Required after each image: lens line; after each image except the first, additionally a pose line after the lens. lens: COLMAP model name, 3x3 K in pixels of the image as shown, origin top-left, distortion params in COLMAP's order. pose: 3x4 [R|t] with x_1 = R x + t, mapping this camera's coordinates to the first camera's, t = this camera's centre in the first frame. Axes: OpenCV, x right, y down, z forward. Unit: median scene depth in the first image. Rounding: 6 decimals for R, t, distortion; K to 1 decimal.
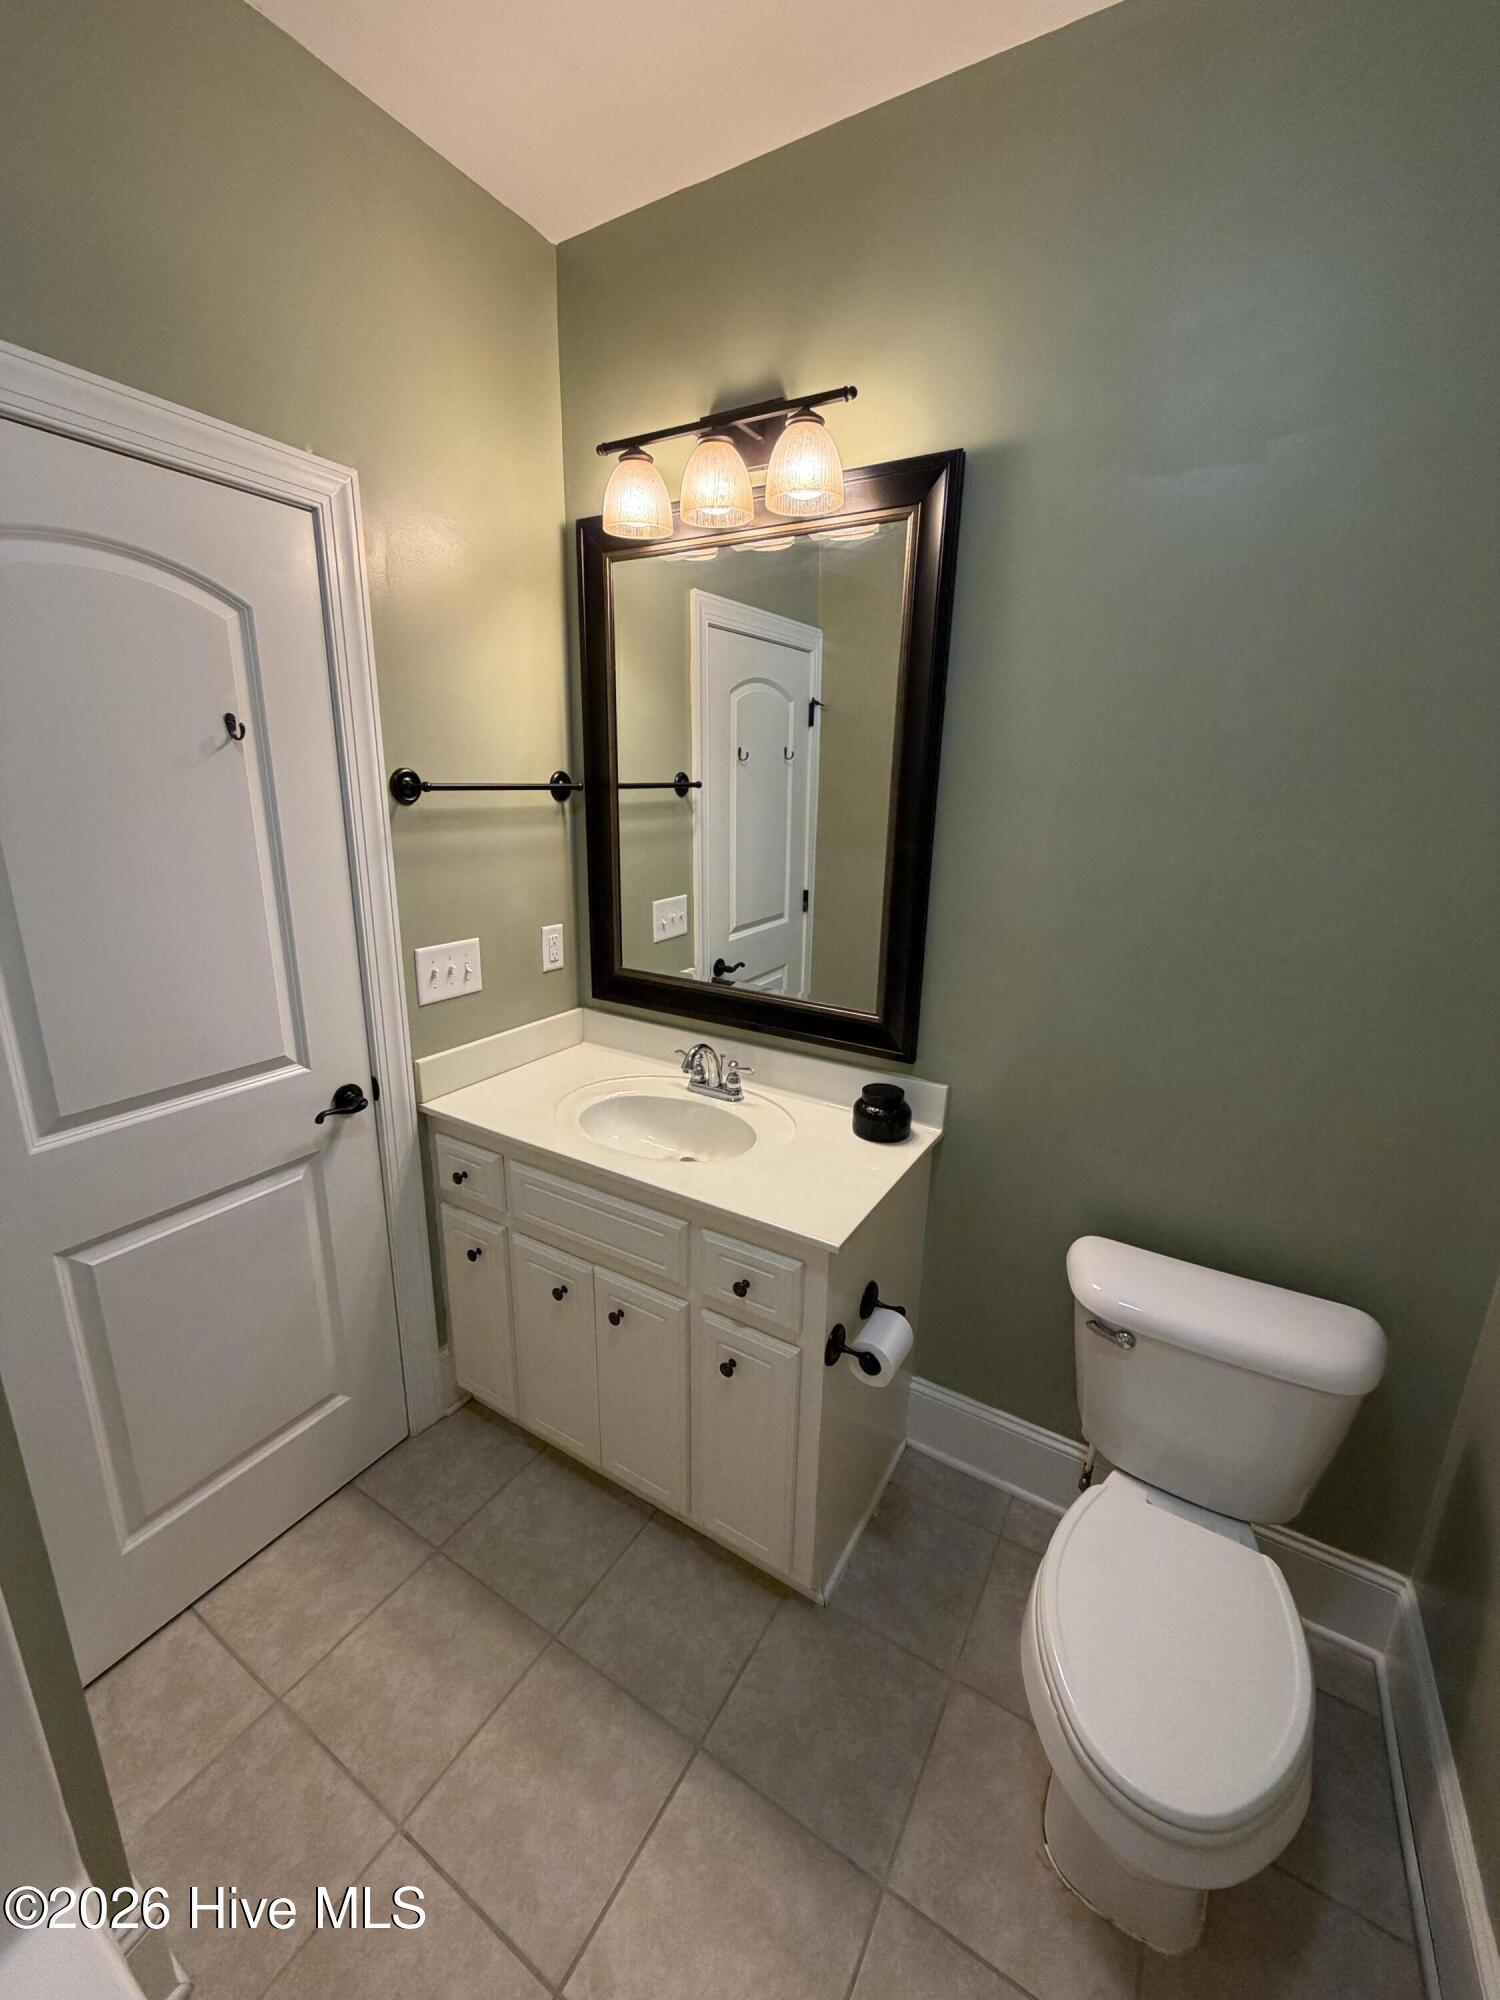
lens RADIAL K [[786.5, 0, 750.0], [0, 786.5, 1000.0], [0, 0, 1]] dist [-0.000079, -0.000201]
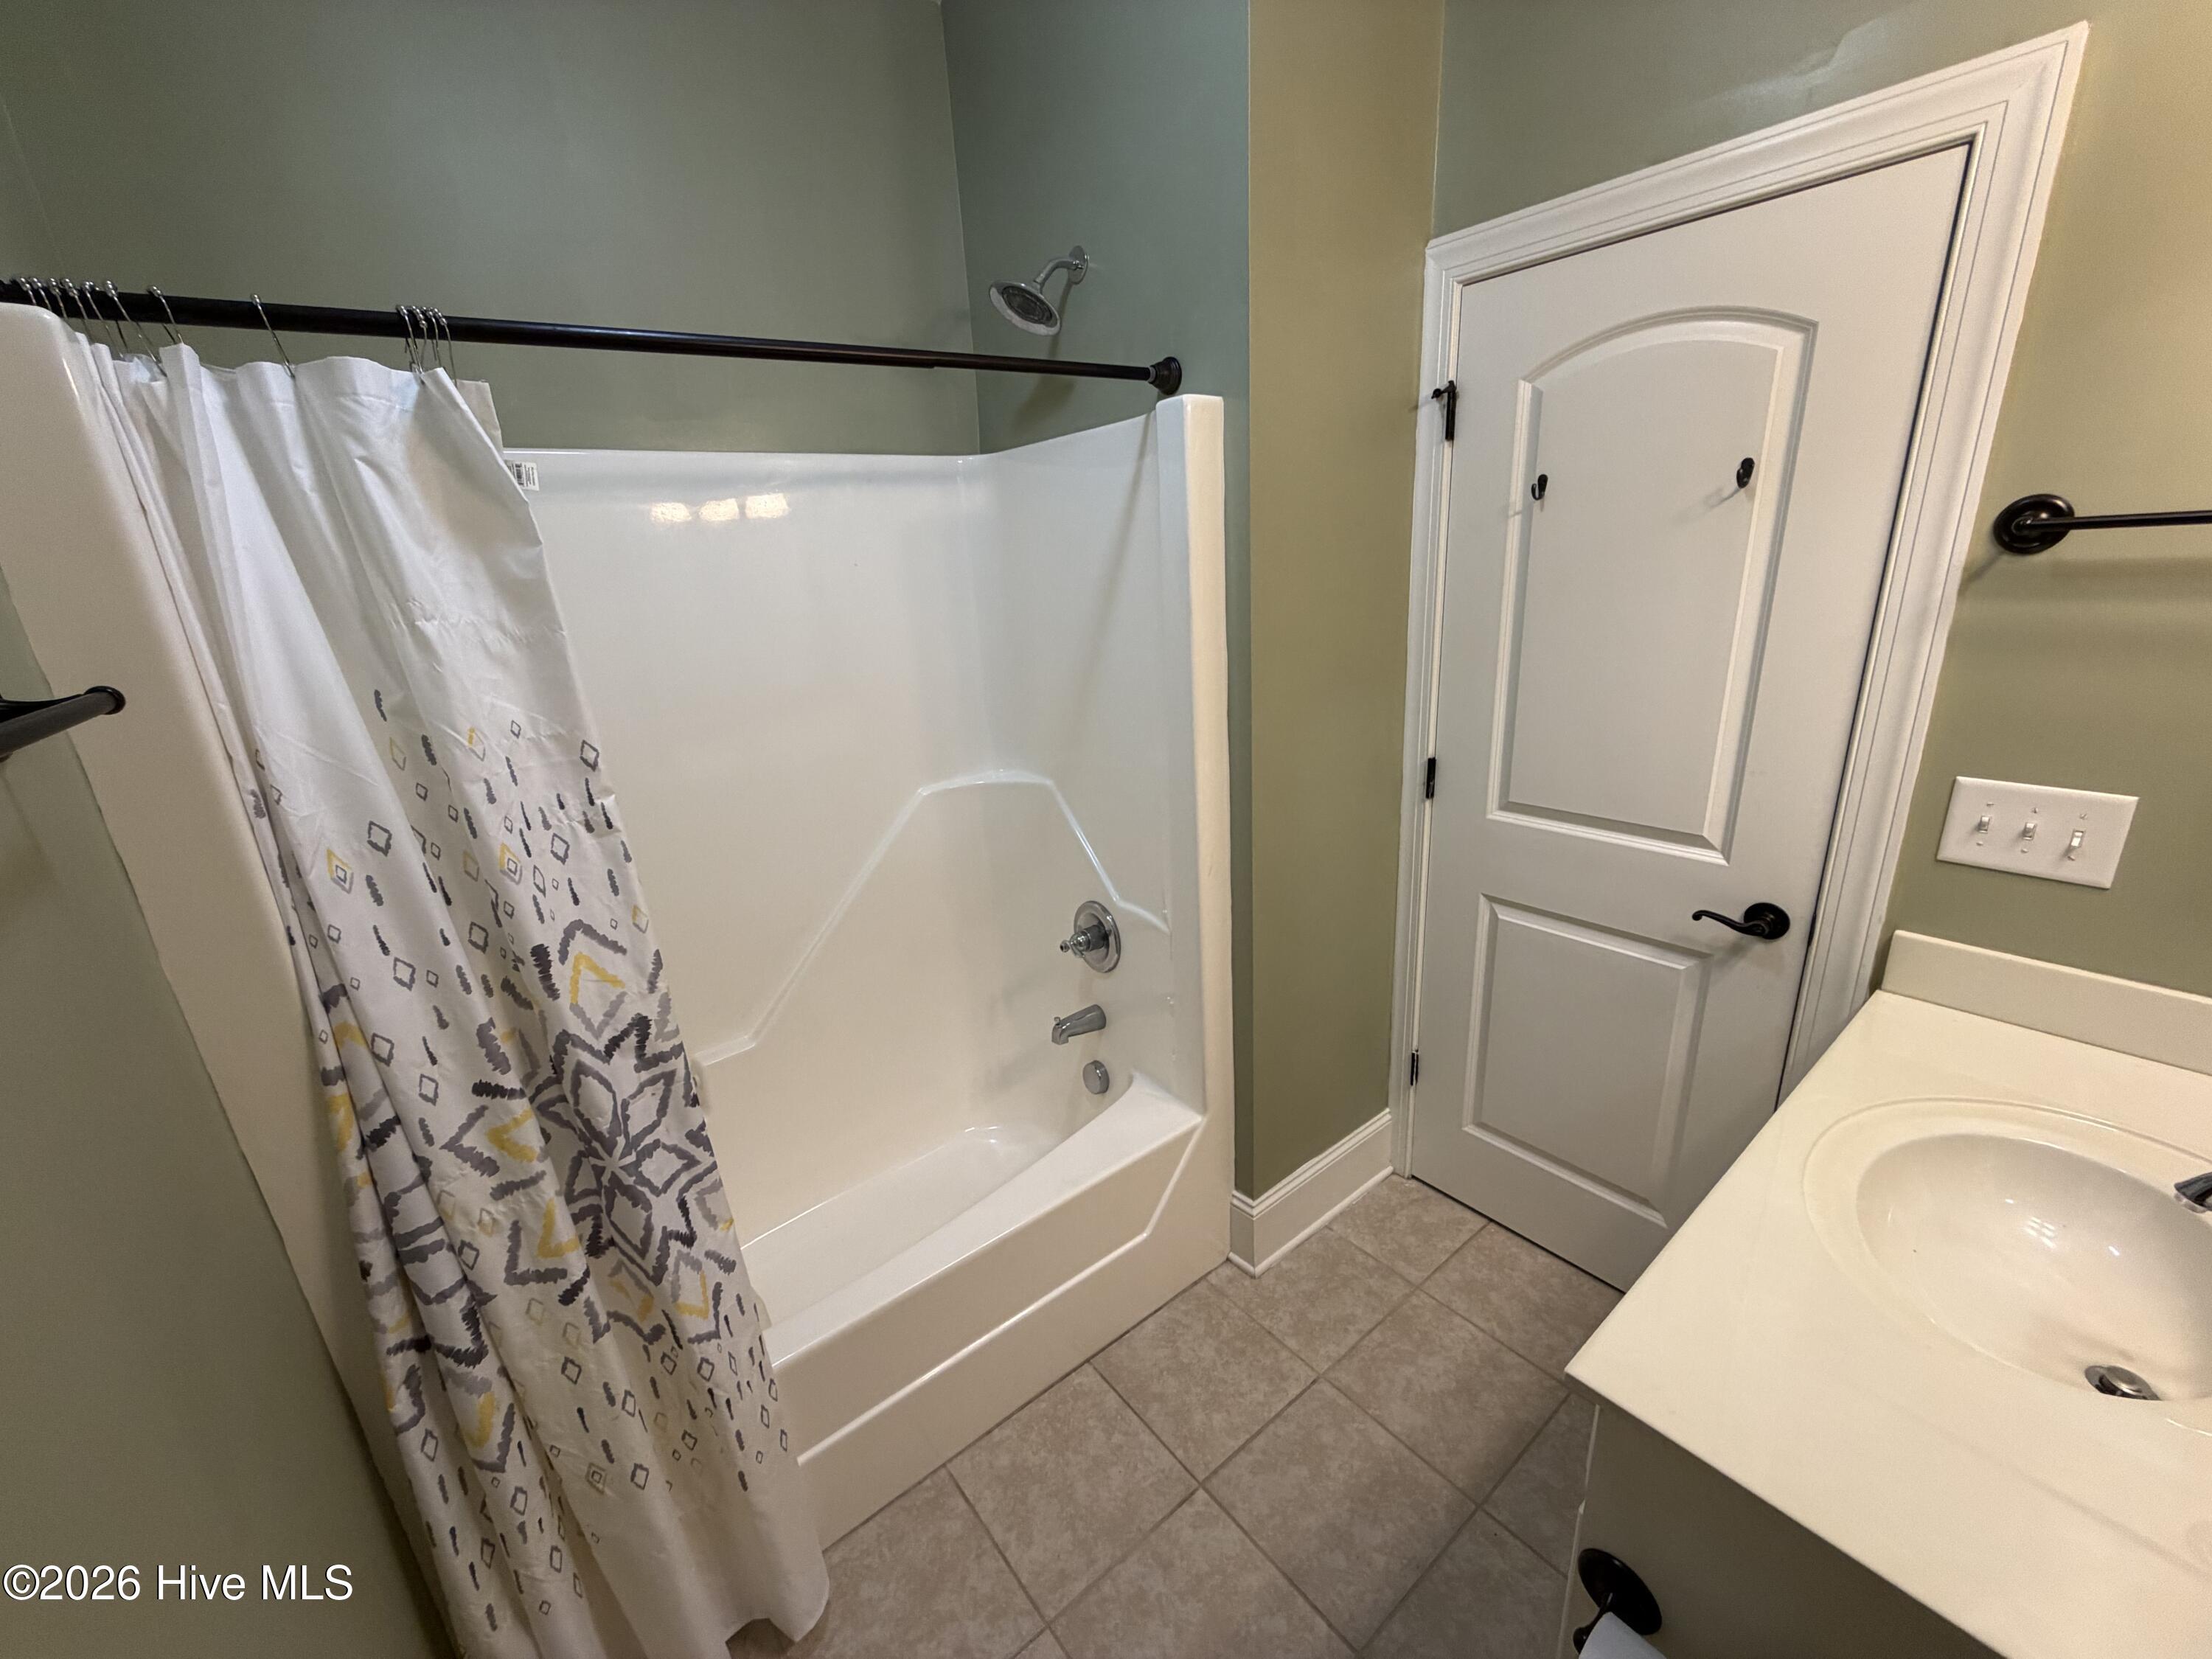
lens RADIAL K [[883.3, 0, 1100.6], [0, 883.3, 830.9], [0, 0, 1]] dist [0.001393, -0.000192]
pose [[-0.347741, 0.284477, -0.893392, 0.611640], [-0.194024, 0.910399, 0.365414, -0.186434], [0.917295, 0.300409, -0.261388, 0.661698]]
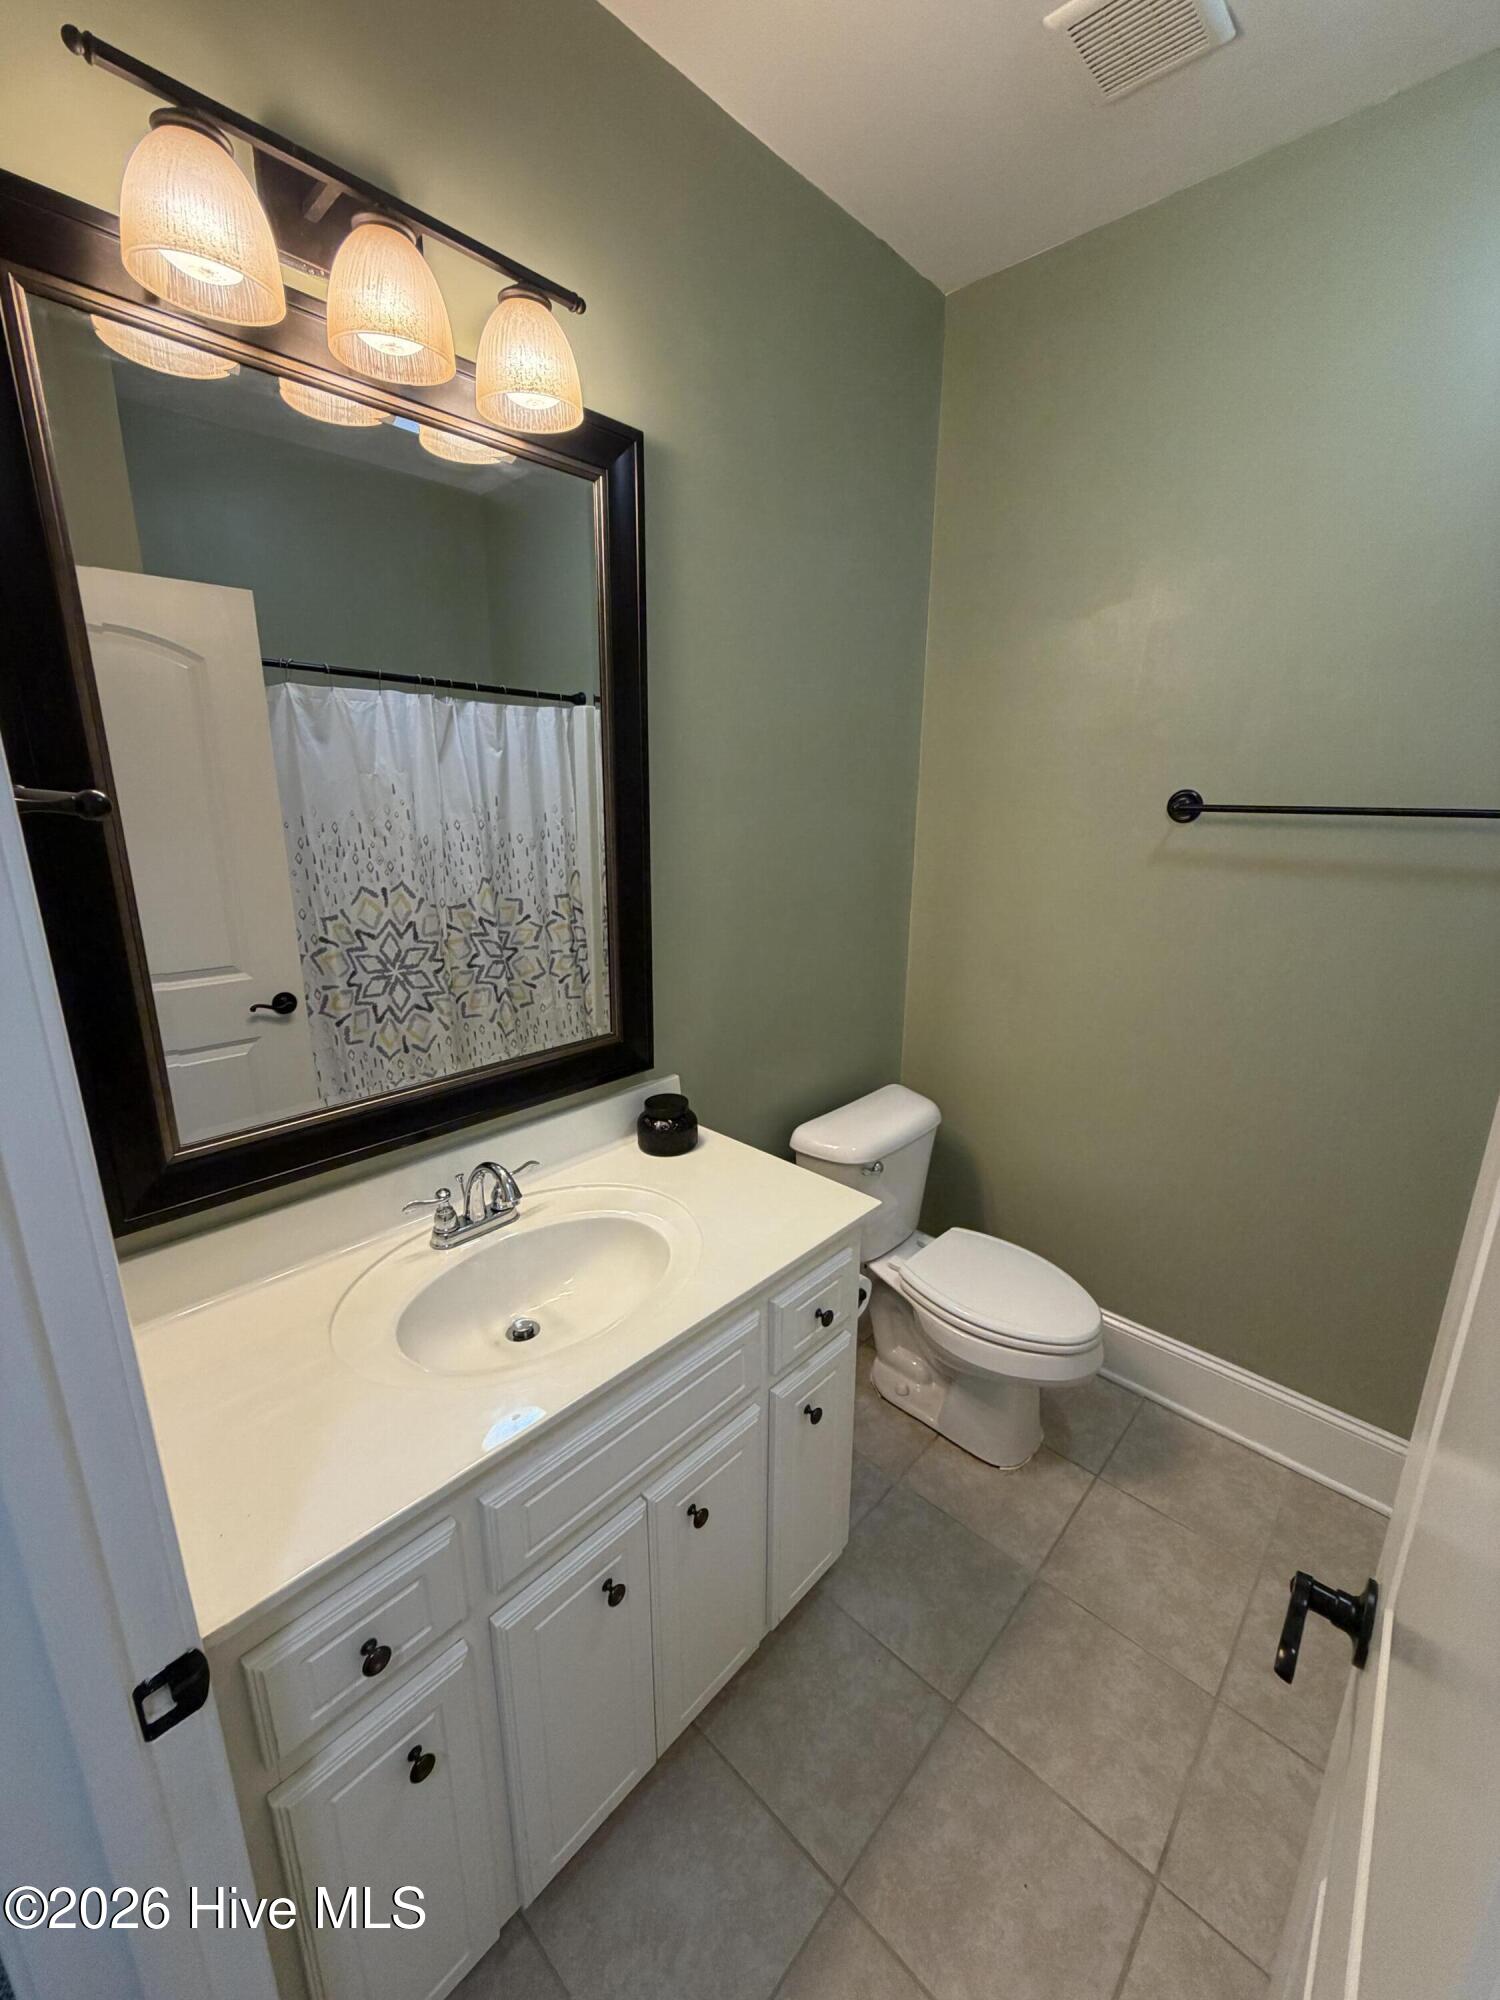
lens RADIAL K [[798.7, 0, 750.0], [0, 798.7, 1000.0], [0, 0, 1]] dist [0.001393, -0.000192]
pose [[0.205475, -0.267732, 0.941329, -0.803709], [0.253208, 0.943645, 0.213120, -0.212954], [-0.945339, 0.194561, 0.261687, 0.736712]]
